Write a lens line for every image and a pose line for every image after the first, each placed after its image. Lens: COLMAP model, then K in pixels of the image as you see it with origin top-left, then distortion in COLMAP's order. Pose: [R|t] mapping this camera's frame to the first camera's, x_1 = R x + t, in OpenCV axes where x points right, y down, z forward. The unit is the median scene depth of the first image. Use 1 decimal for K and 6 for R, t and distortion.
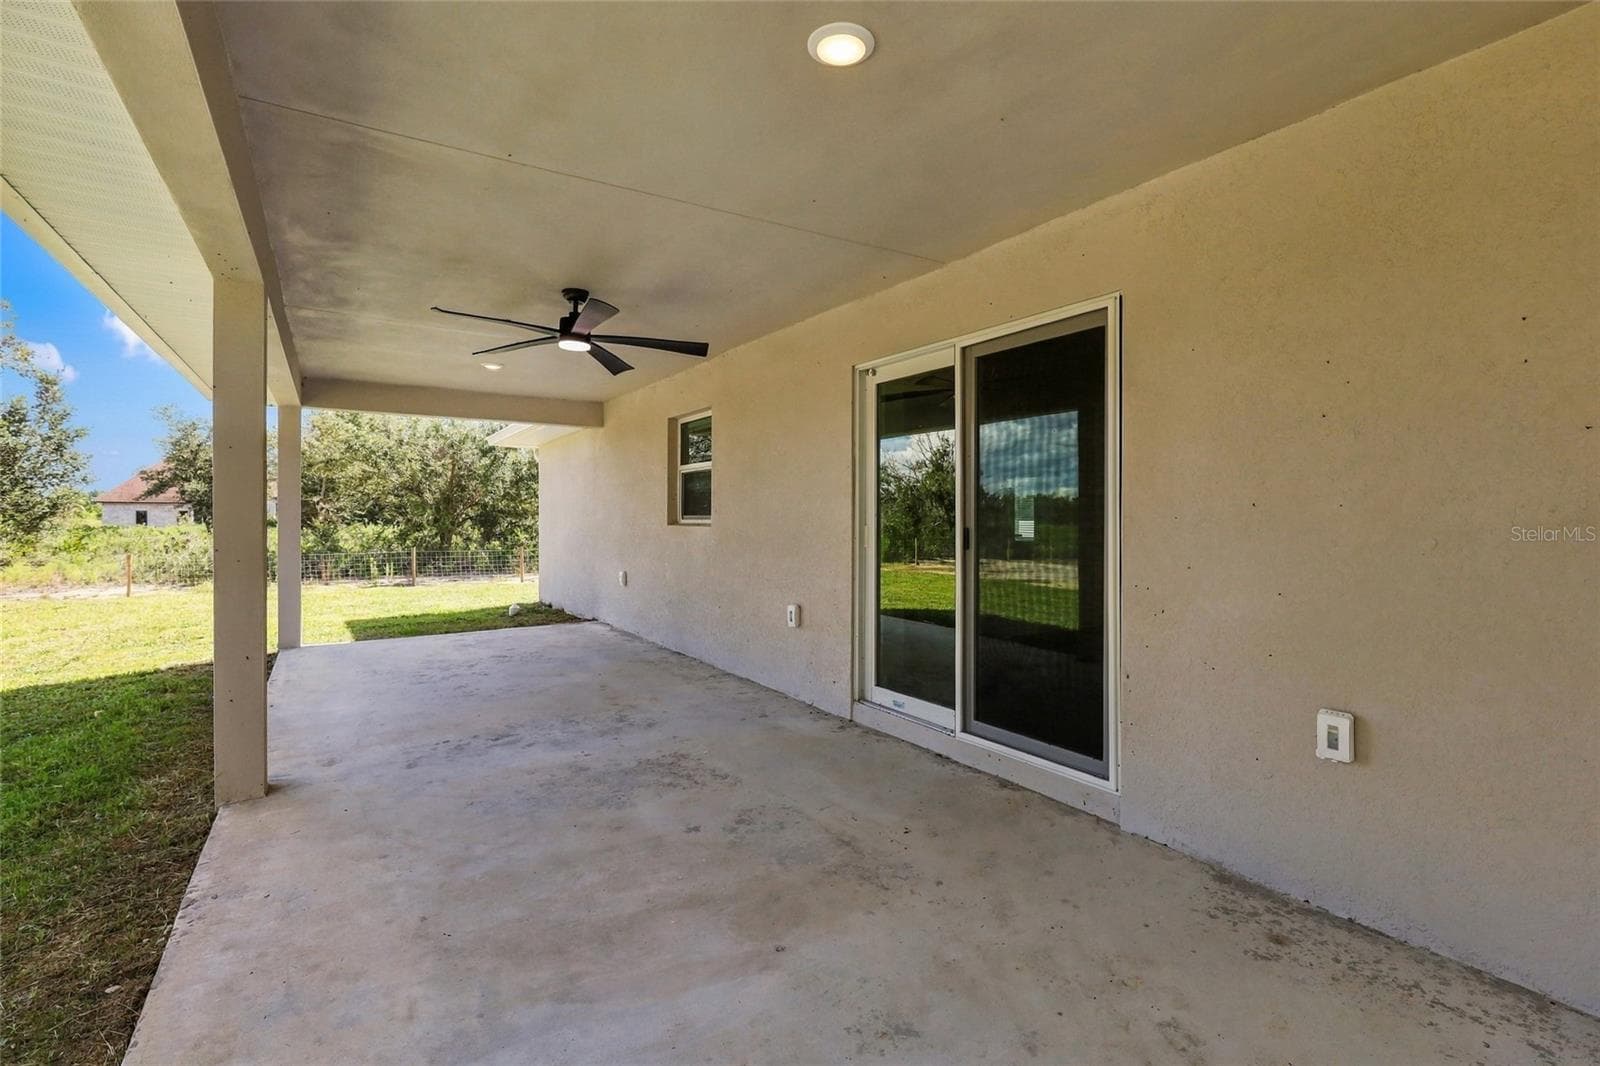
lens RADIAL K [[738.9, 0, 822.4], [0, 738.9, 517.5], [0, 0, 1]] dist [-0.000484, -0.000174]
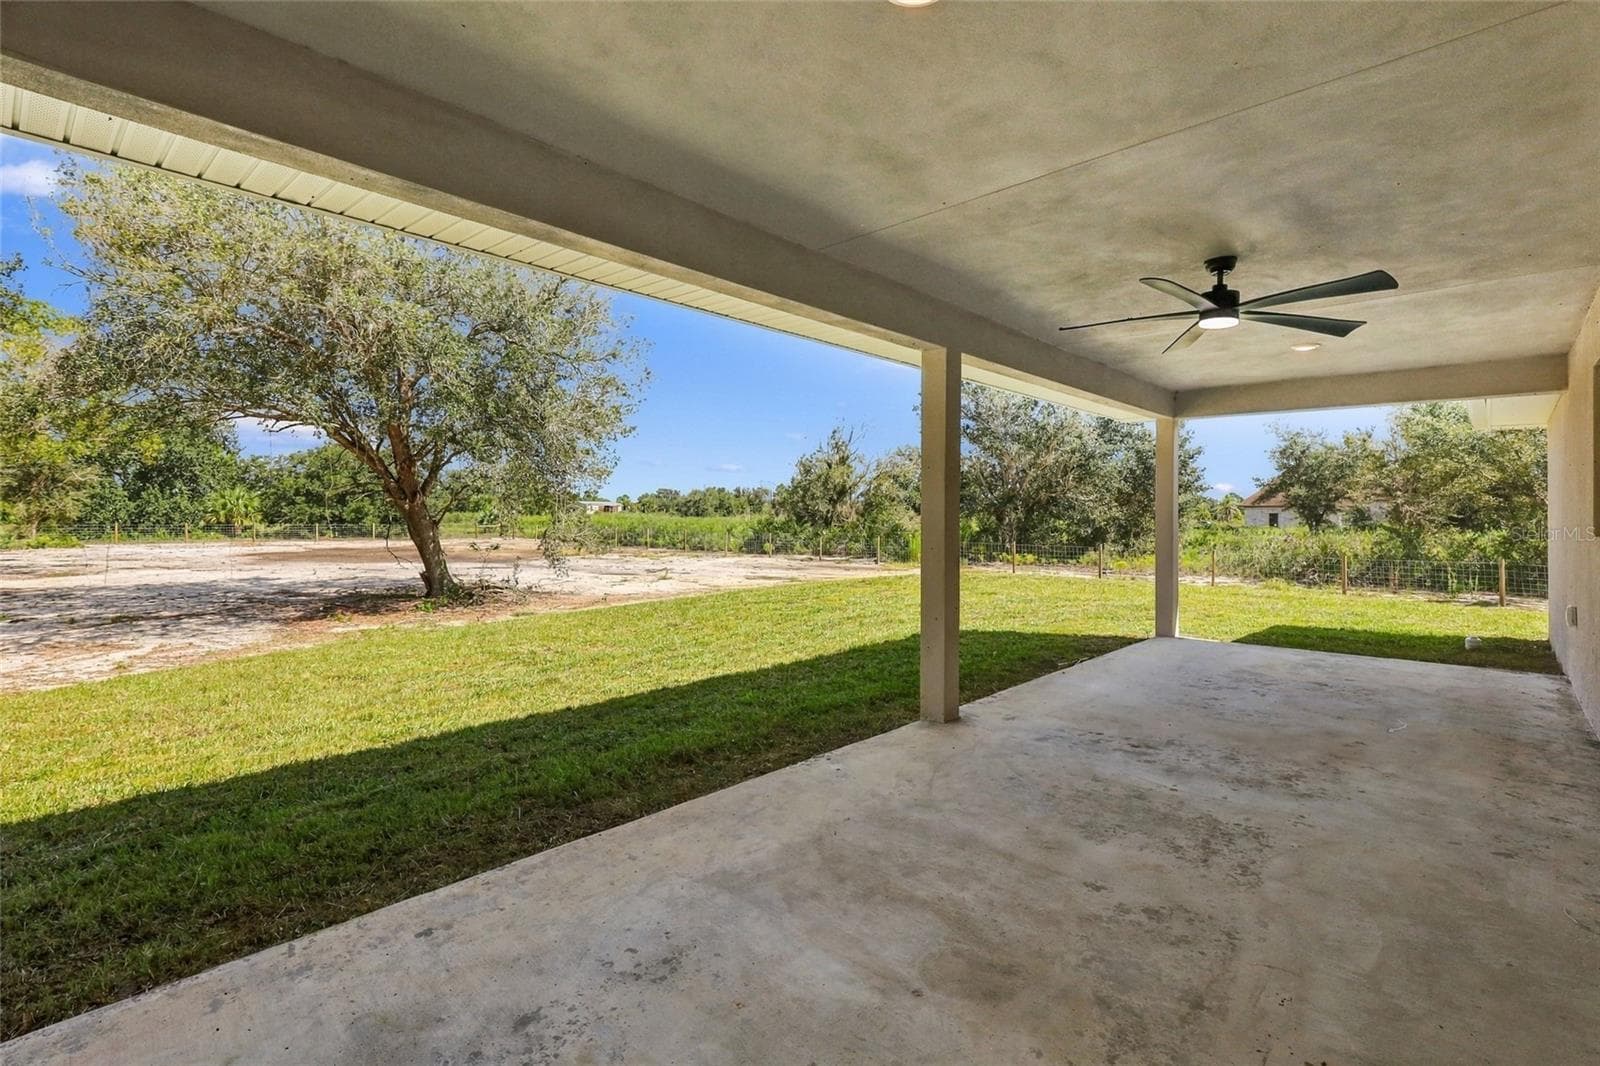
lens RADIAL K [[759.4, 0, 808.6], [0, 759.4, 505.7], [0, 0, 1]] dist [-0.001077, -0.000363]
pose [[0.234688, -0.009721, -0.972022, 0.485083], [-0.009644, 0.999878, -0.012328, -0.001946], [0.972023, 0.012267, 0.234565, 0.377832]]
